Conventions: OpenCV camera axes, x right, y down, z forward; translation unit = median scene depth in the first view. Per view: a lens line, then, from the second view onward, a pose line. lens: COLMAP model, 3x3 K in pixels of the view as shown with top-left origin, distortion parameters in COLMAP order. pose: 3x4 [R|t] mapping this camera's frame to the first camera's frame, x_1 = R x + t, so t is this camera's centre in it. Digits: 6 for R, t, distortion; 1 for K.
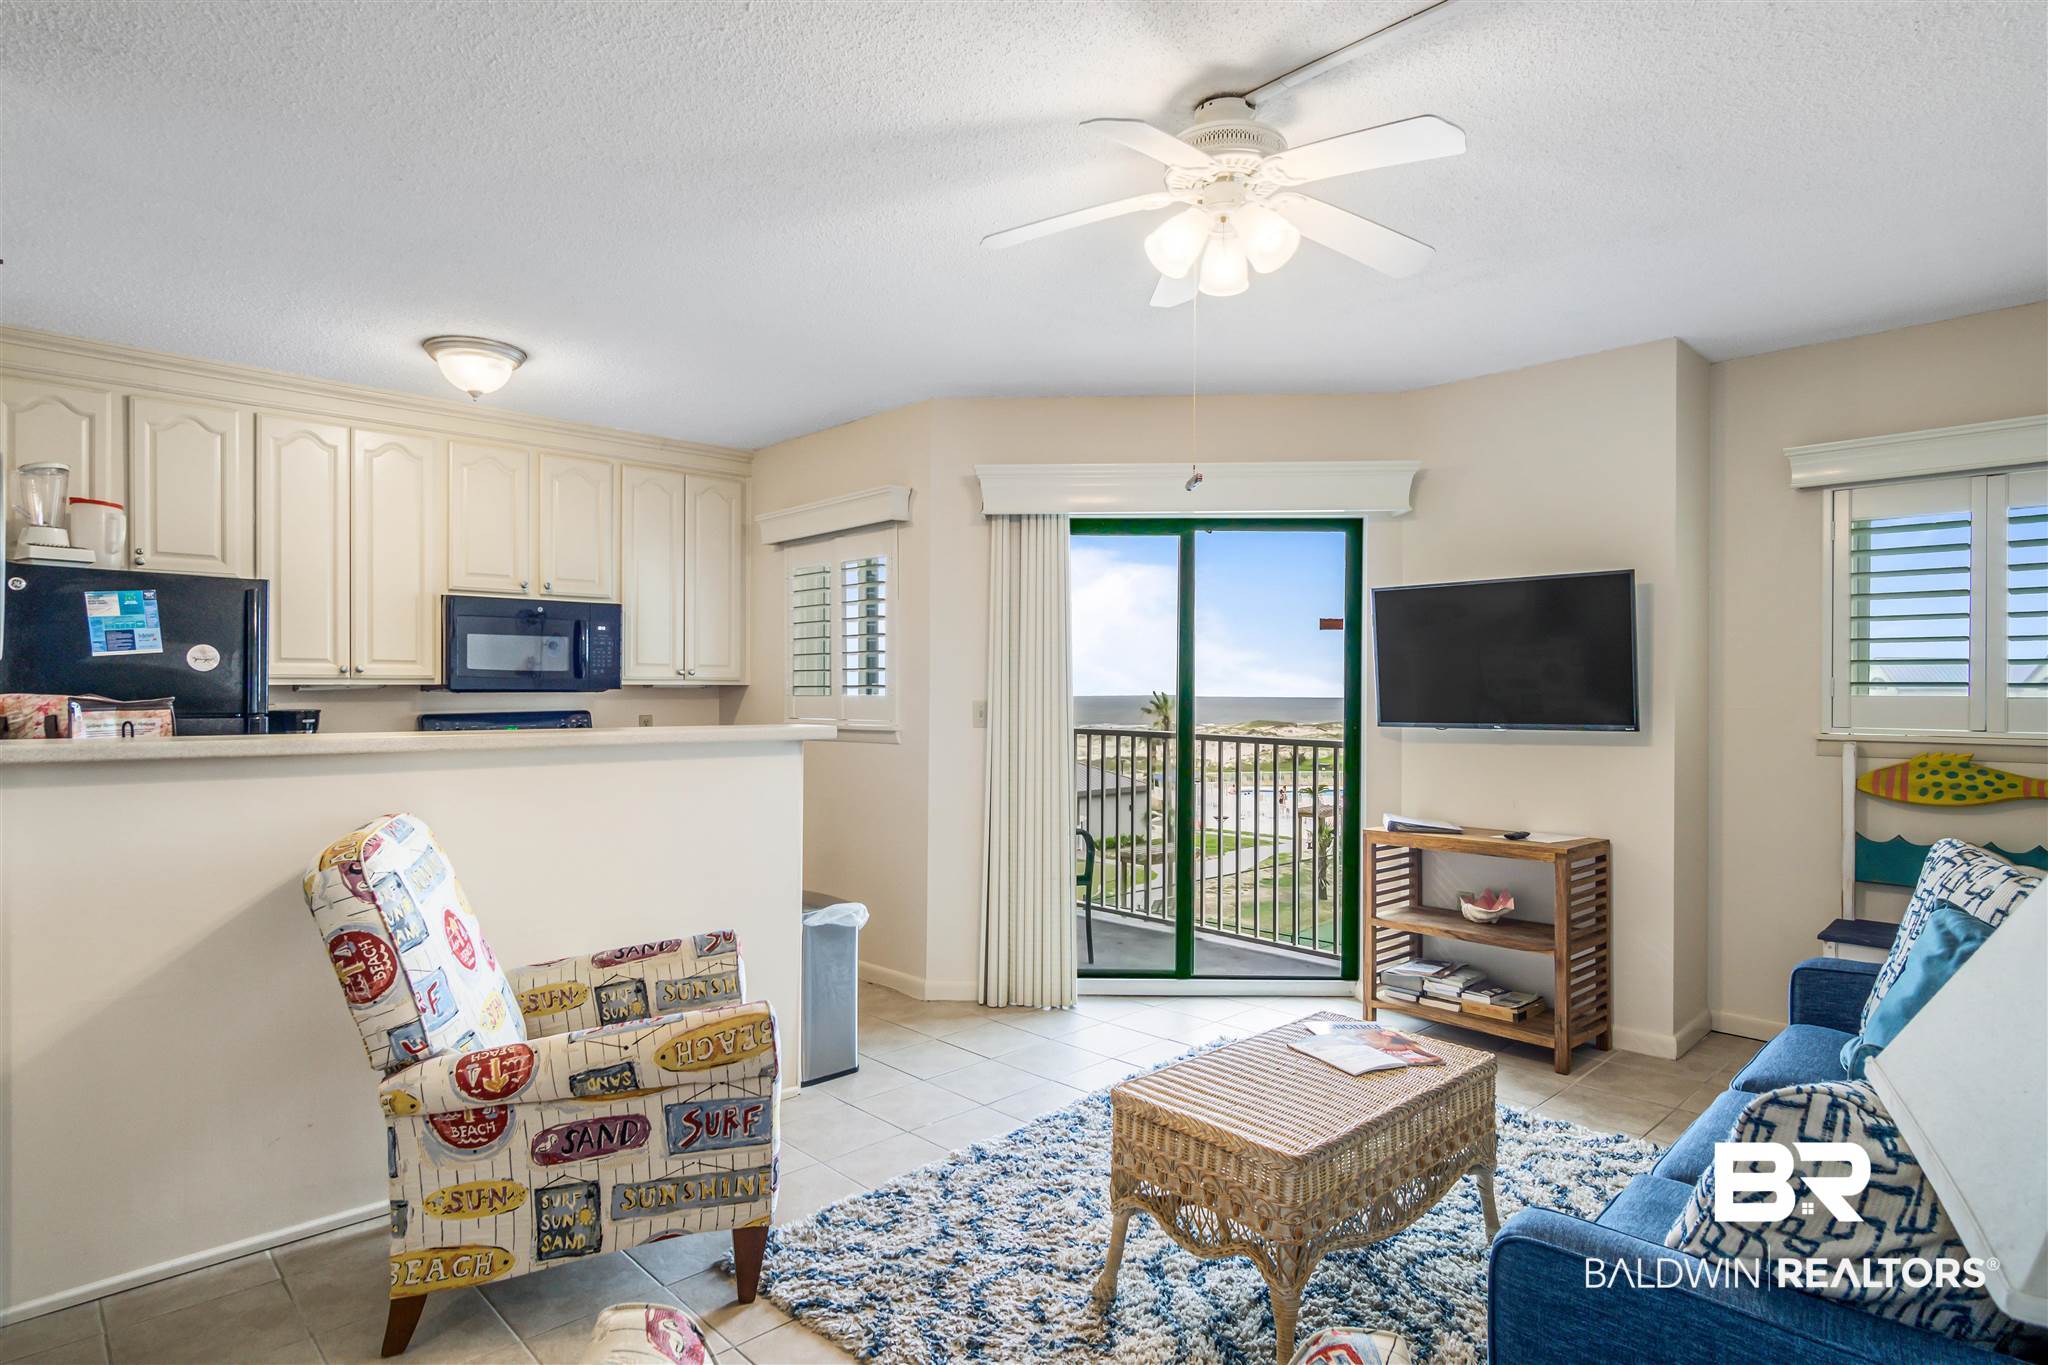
lens RADIAL K [[1112.0, 0, 1012.6], [0, 1112.0, 691.4], [0, 0, 1]] dist [-0.004331, 0.006067]
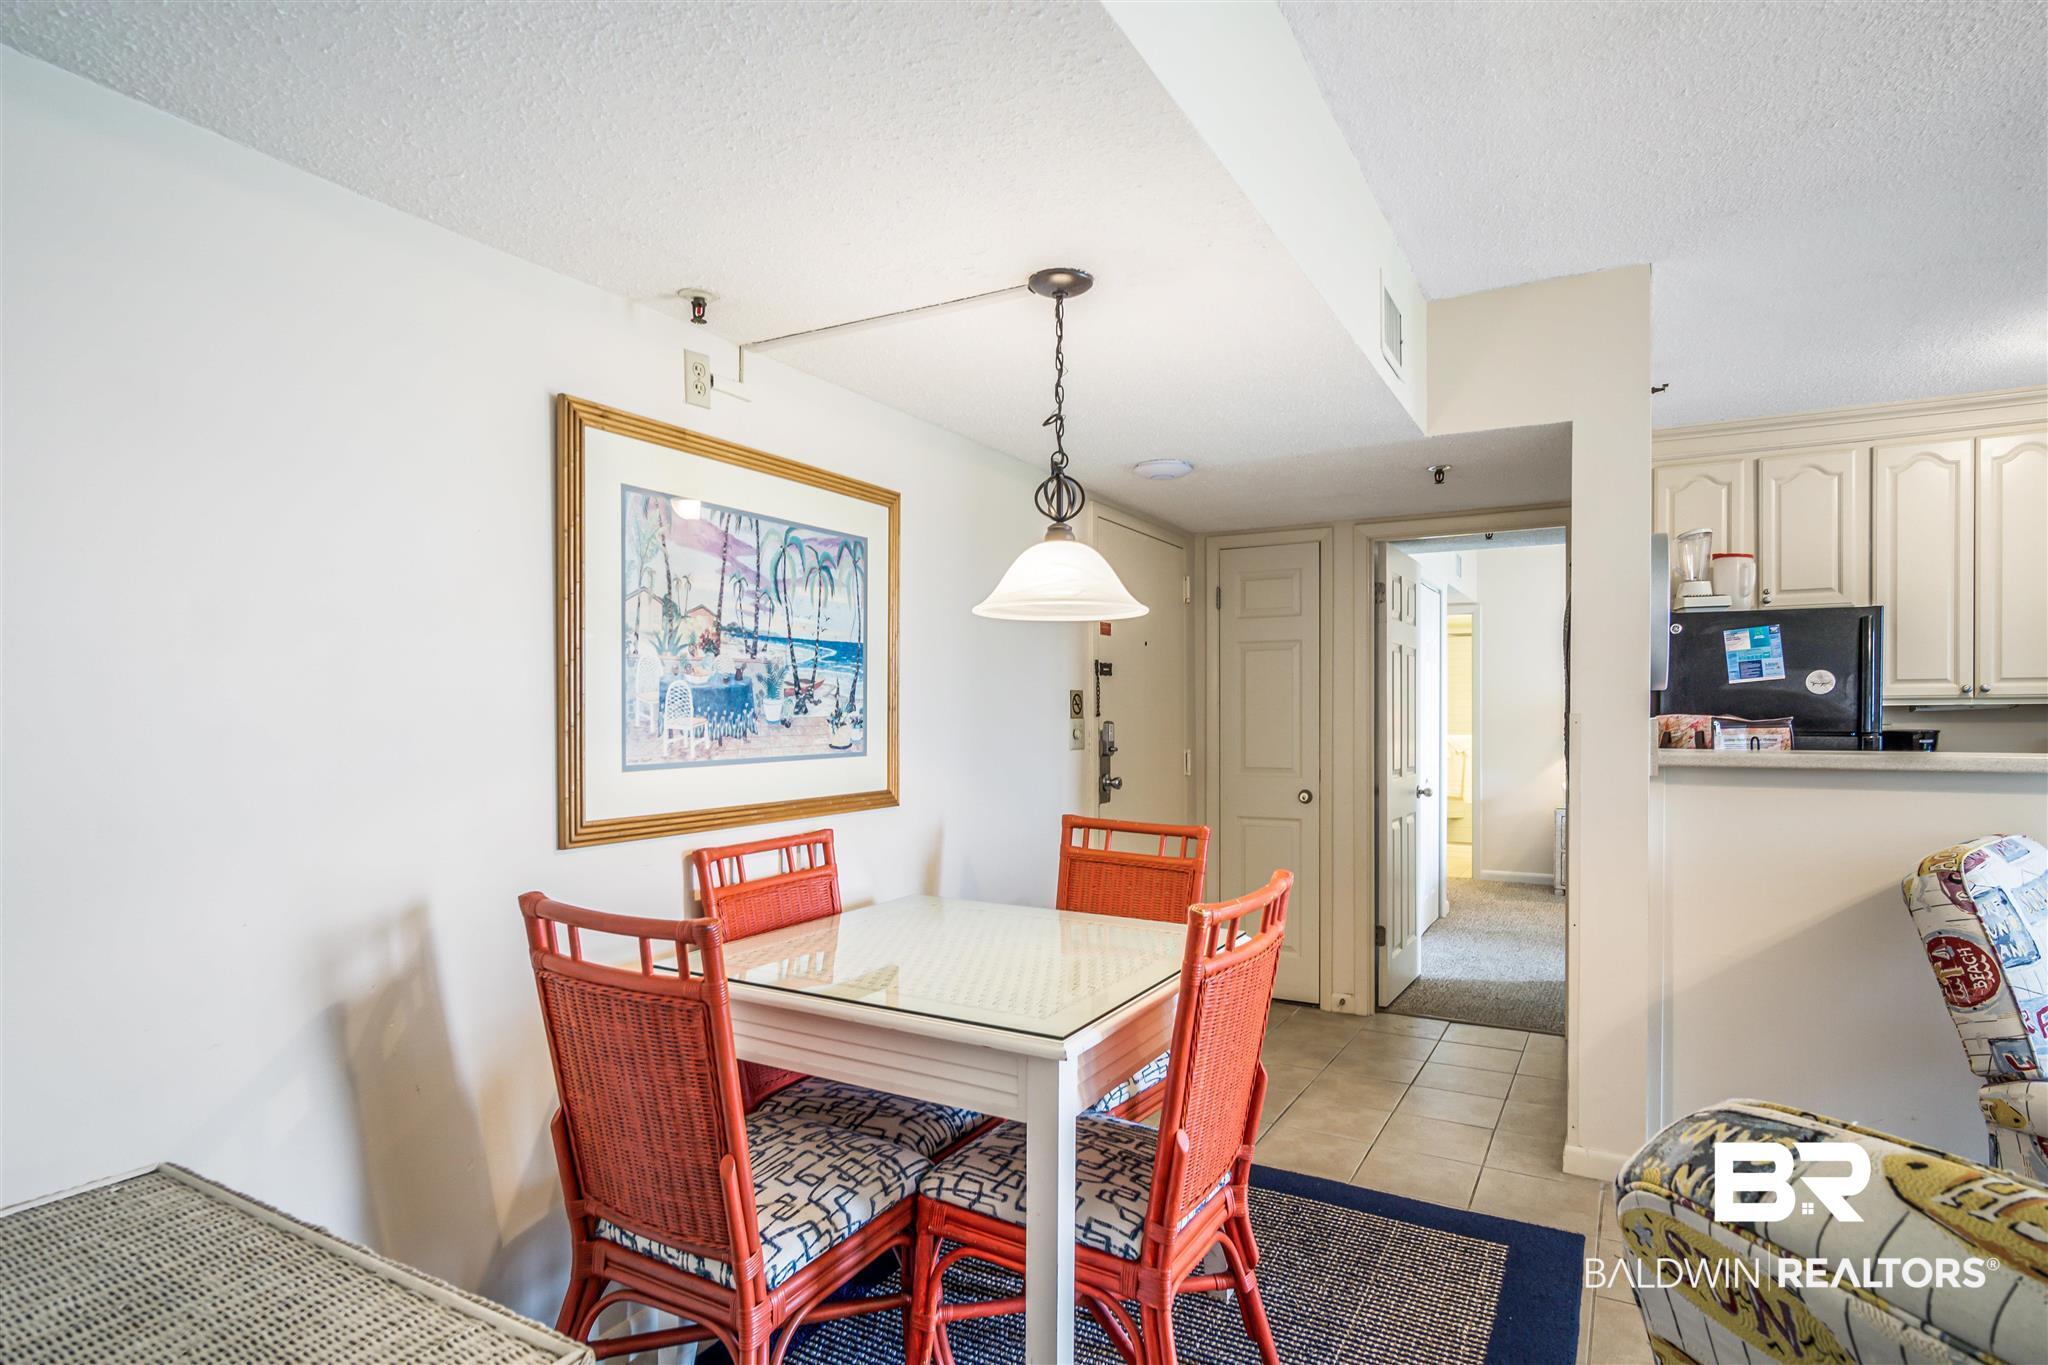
lens RADIAL K [[1084.7, 0, 1007.2], [0, 1084.7, 727.0], [0, 0, 1]] dist [-0.008000, 0.001207]
pose [[0.285853, 0.008850, -0.958233, 0.076222], [0.004456, 0.999934, 0.010565, -0.000048], [0.958263, -0.007290, 0.285795, -0.090513]]
